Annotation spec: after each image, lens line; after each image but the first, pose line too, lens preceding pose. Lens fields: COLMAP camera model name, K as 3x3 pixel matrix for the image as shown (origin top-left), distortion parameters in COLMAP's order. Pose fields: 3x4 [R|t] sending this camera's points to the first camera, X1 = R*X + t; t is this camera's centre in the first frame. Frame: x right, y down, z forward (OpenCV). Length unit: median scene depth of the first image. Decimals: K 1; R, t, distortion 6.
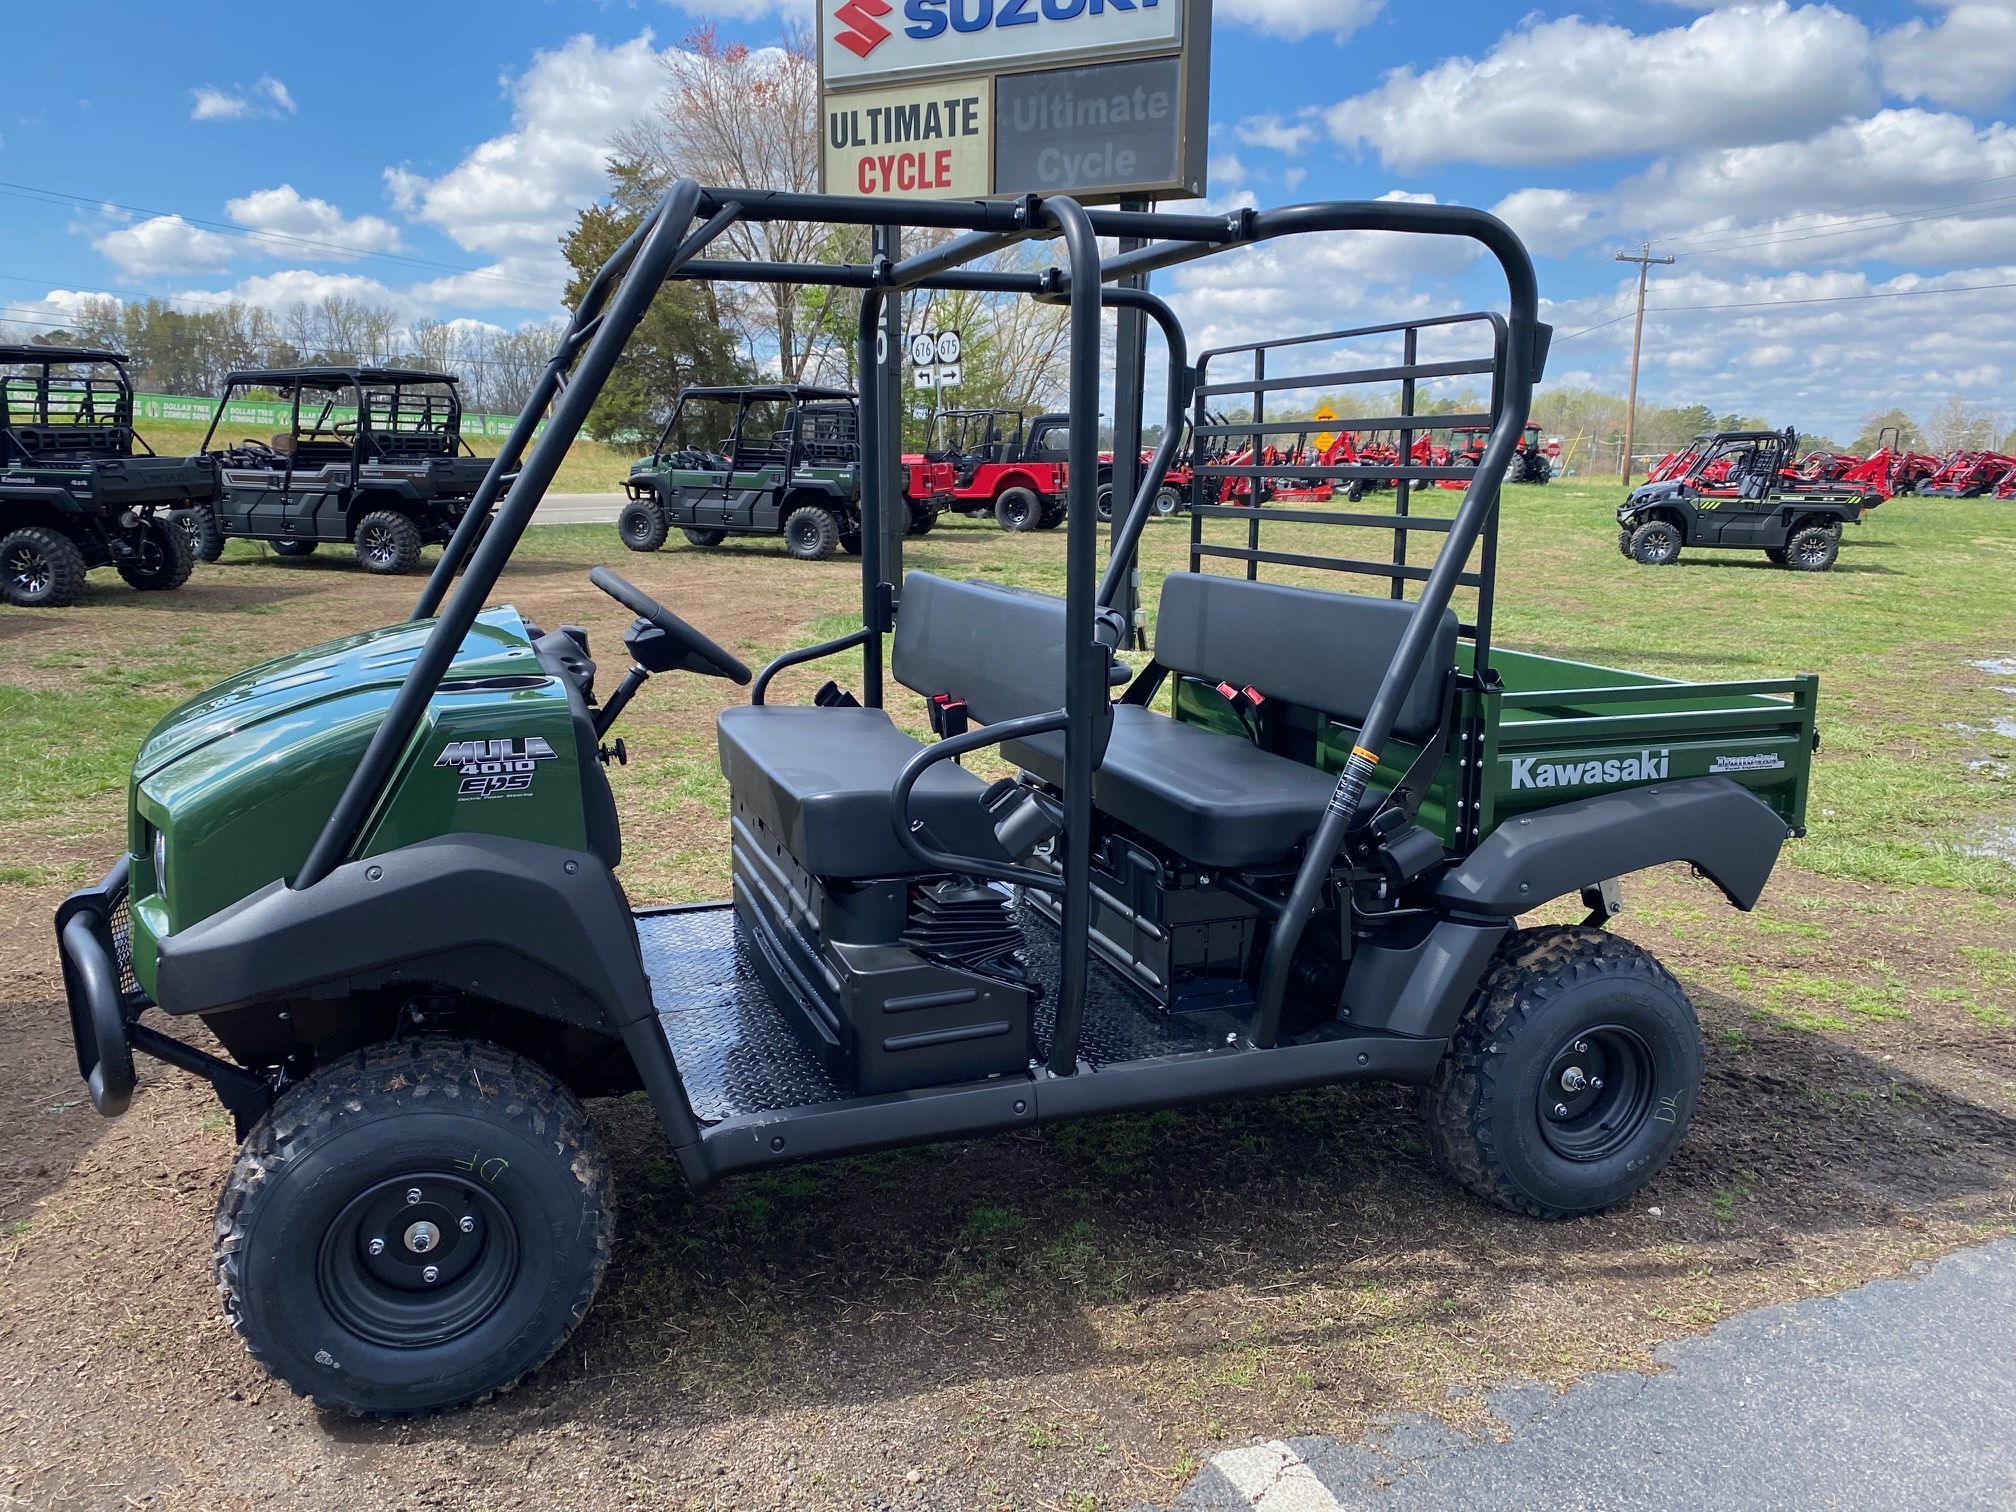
lens RADIAL K [[1518.6, 0, 1008.0], [0, 1518.6, 756.0], [0, 0, 1]] dist [0.000937, -0.011075]
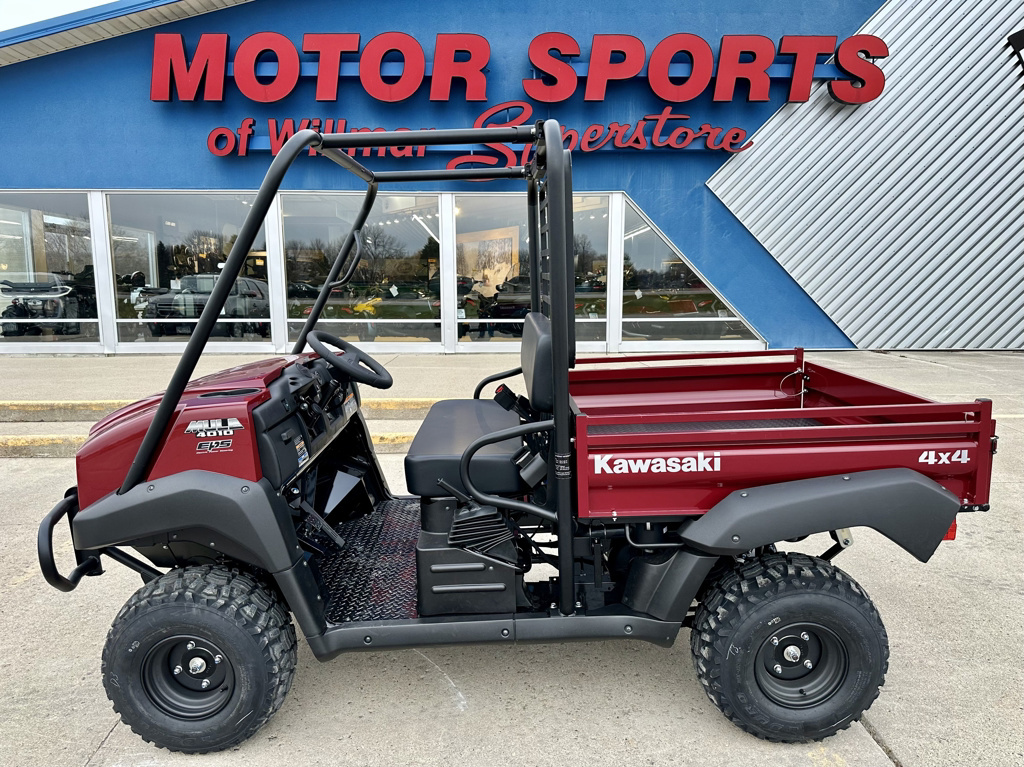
lens RADIAL K [[771.3, 0, 512.0], [0, 771.3, 383.5], [0, 0, 1]] dist [0.000937, -0.011075]
pose [[0.957601, 0.018505, -0.287504, 0.334133], [-0.034945, 0.998027, -0.052158, -0.019238], [0.285971, 0.059993, 0.956358, 0.131091]]
